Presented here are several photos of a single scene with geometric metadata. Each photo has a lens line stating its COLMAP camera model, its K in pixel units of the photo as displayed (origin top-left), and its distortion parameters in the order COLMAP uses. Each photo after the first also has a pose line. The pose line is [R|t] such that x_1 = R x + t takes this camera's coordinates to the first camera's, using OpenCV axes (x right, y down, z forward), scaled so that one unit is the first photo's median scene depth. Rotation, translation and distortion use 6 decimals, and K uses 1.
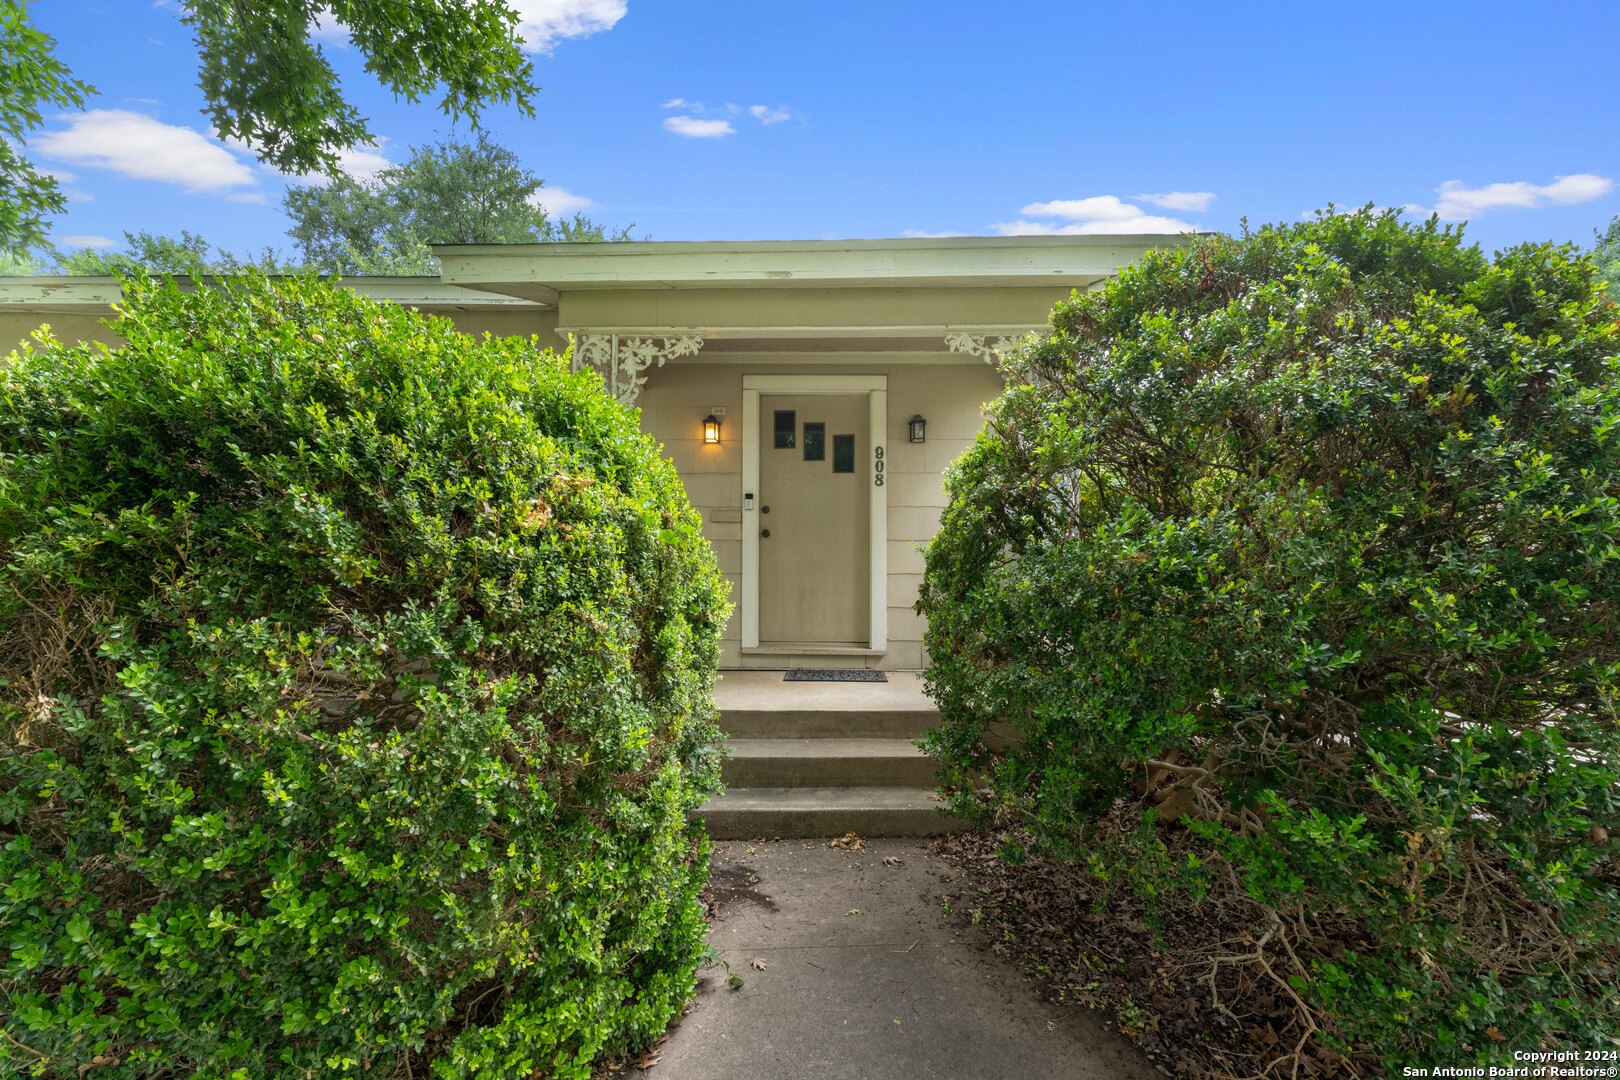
lens RADIAL K [[667.1, 0, 809.1], [0, 667.1, 547.1], [0, 0, 1]] dist [0.001476, 0.000171]
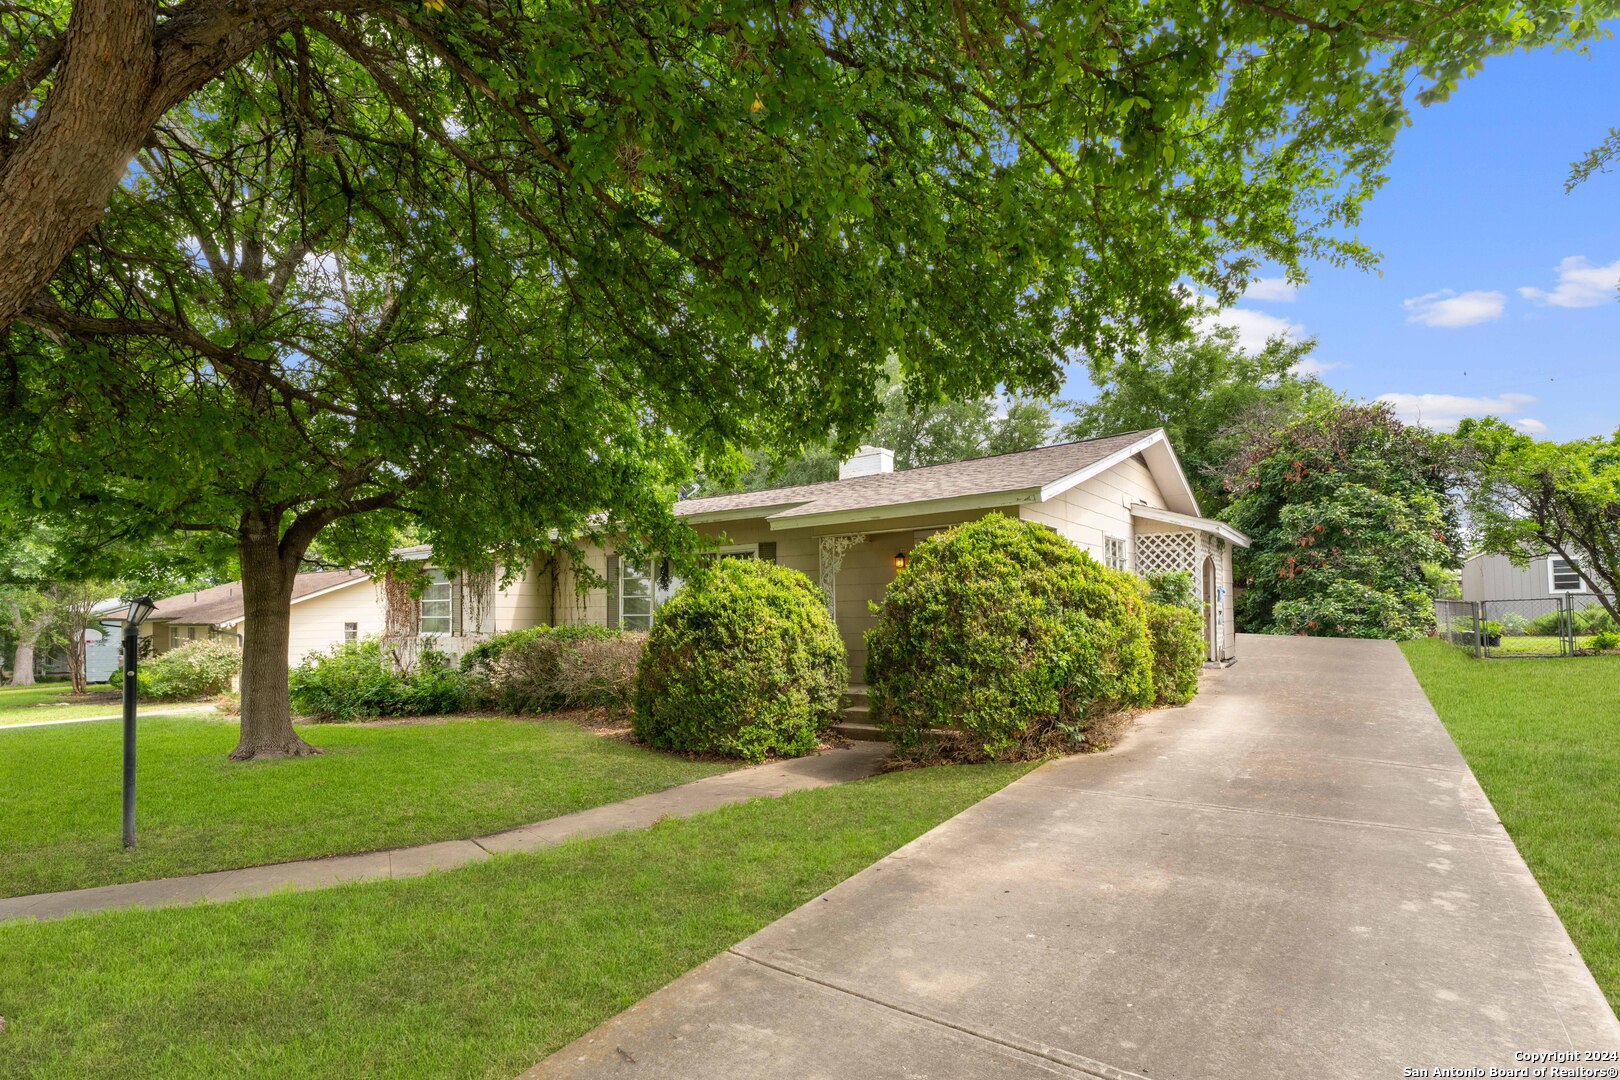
lens RADIAL K [[648.6, 0, 815.5], [0, 648.6, 548.3], [0, 0, 1]] dist [0.002415, 0.000023]
pose [[0.840370, -0.073564, -0.536997, 2.693890], [0.032863, 0.995840, -0.084992, -0.237981], [0.541015, 0.053777, 0.839292, -2.955903]]
